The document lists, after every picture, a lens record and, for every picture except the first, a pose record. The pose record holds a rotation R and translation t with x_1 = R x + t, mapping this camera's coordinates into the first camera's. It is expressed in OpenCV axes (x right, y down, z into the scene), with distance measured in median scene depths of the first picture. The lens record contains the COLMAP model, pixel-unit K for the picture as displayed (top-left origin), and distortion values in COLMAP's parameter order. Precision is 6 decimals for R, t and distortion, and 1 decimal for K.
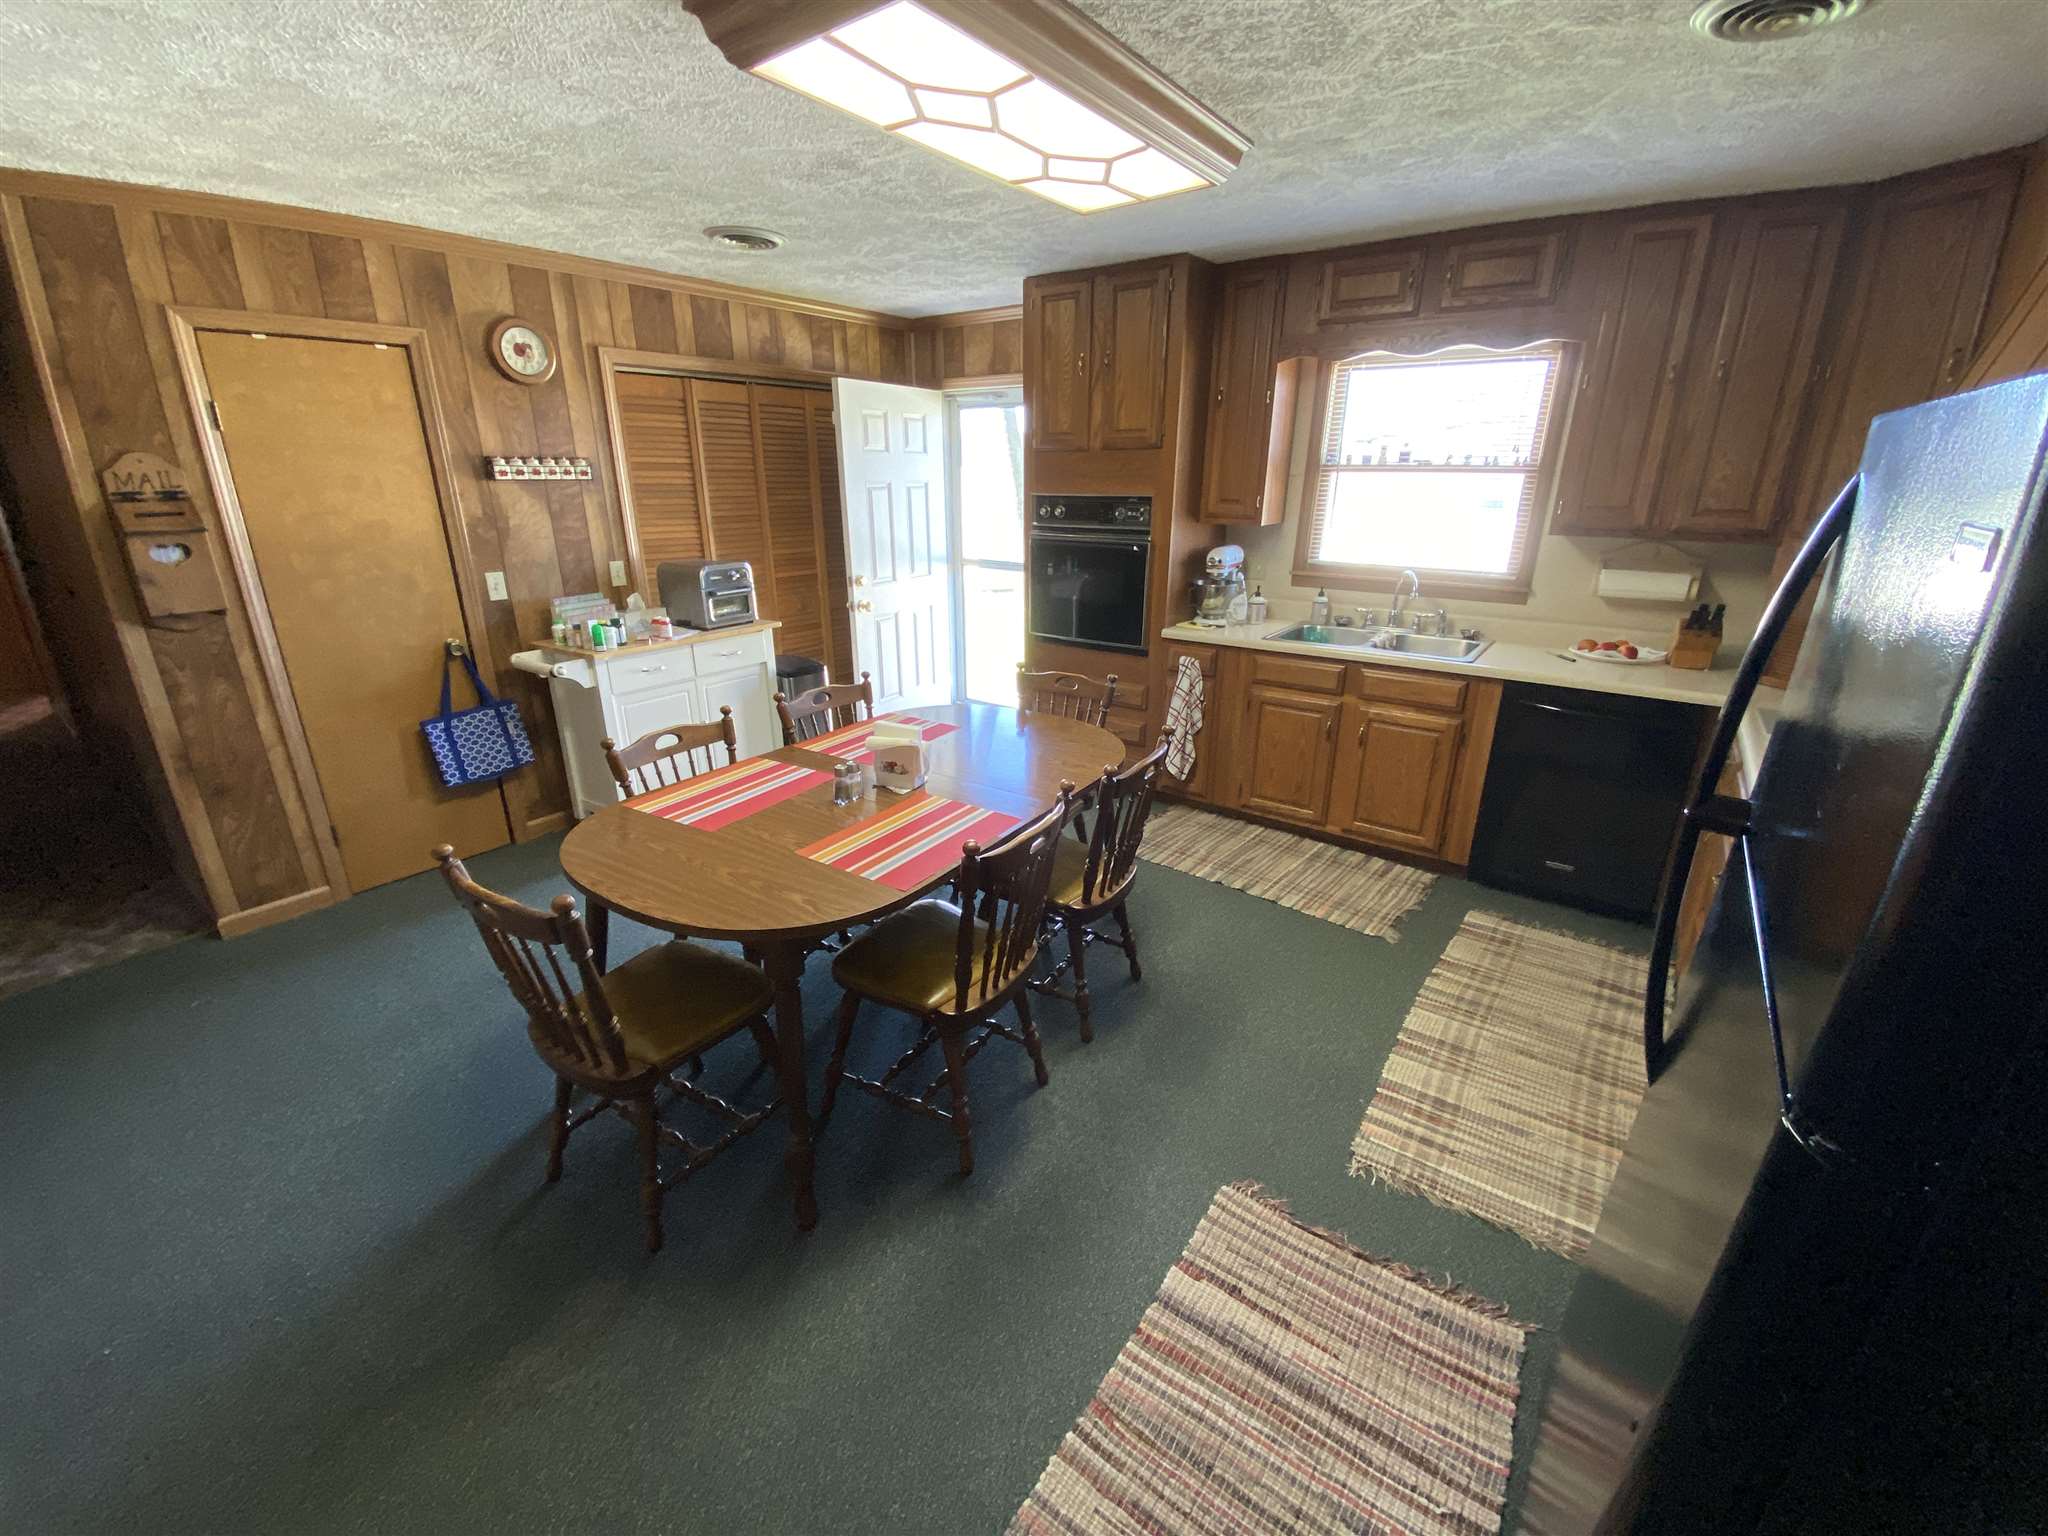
lens RADIAL K [[841.1, 0, 1017.1], [0, 841.1, 774.3], [0, 0, 1]] dist [-0.000040, -0.000108]
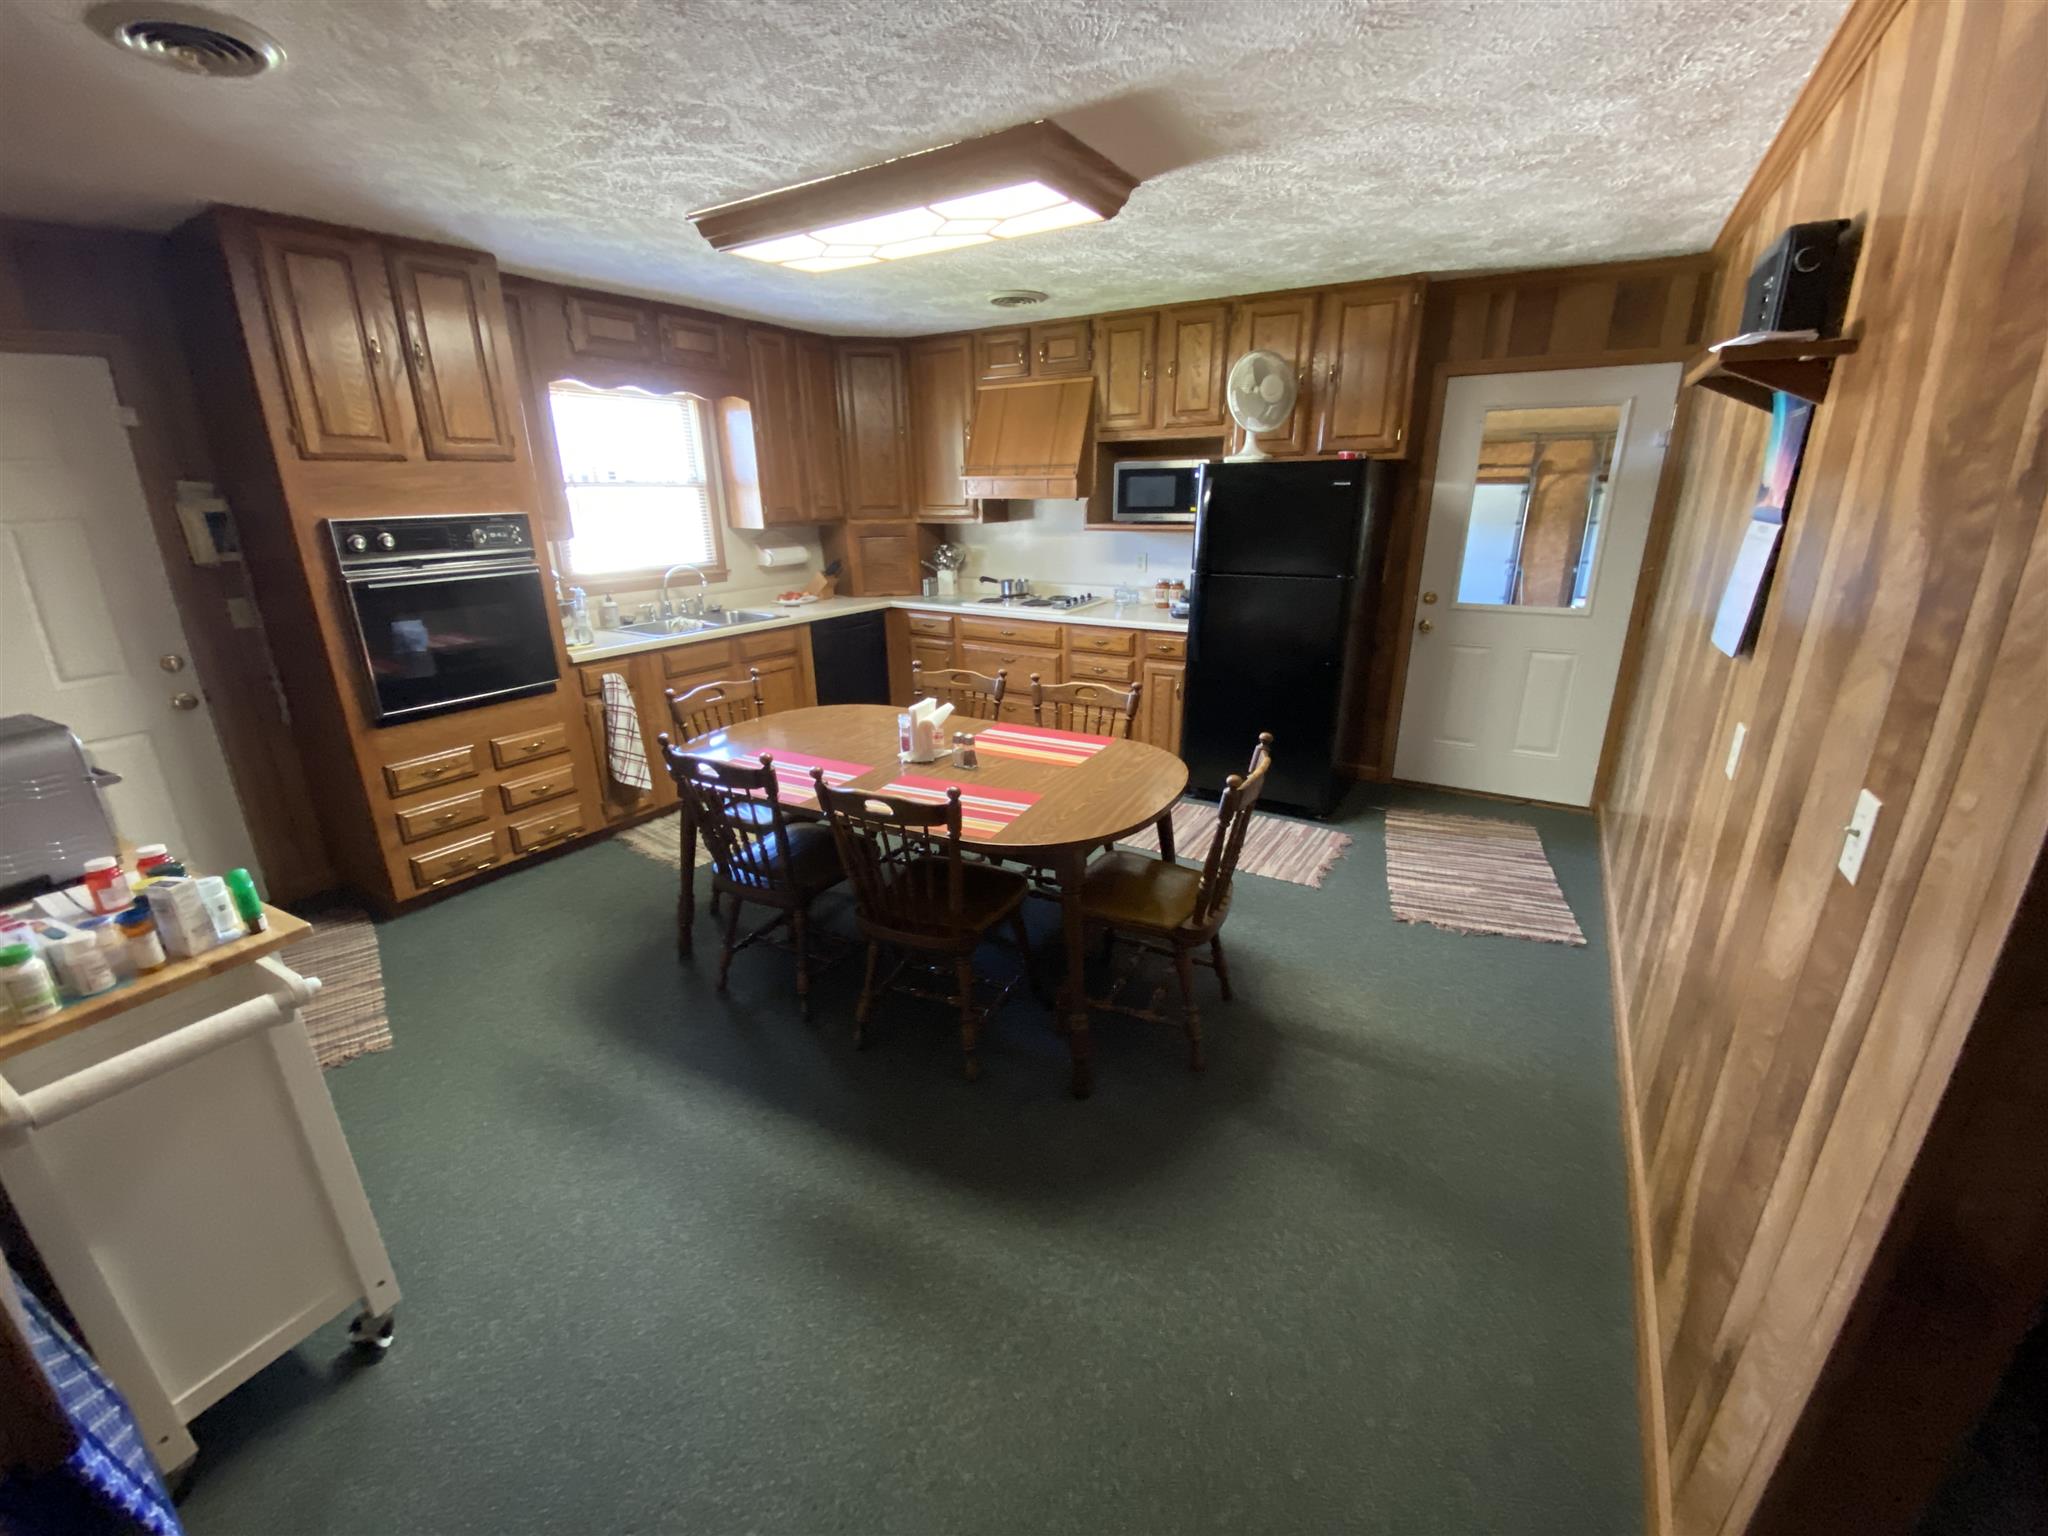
lens RADIAL K [[841.1, 0, 1017.1], [0, 841.1, 774.3], [0, 0, 1]] dist [-0.000040, -0.000108]
pose [[-0.054875, -0.320096, 0.945795, -0.833899], [0.352370, 0.880070, 0.318296, -0.190012], [-0.934251, 0.350736, 0.064499, 0.557829]]
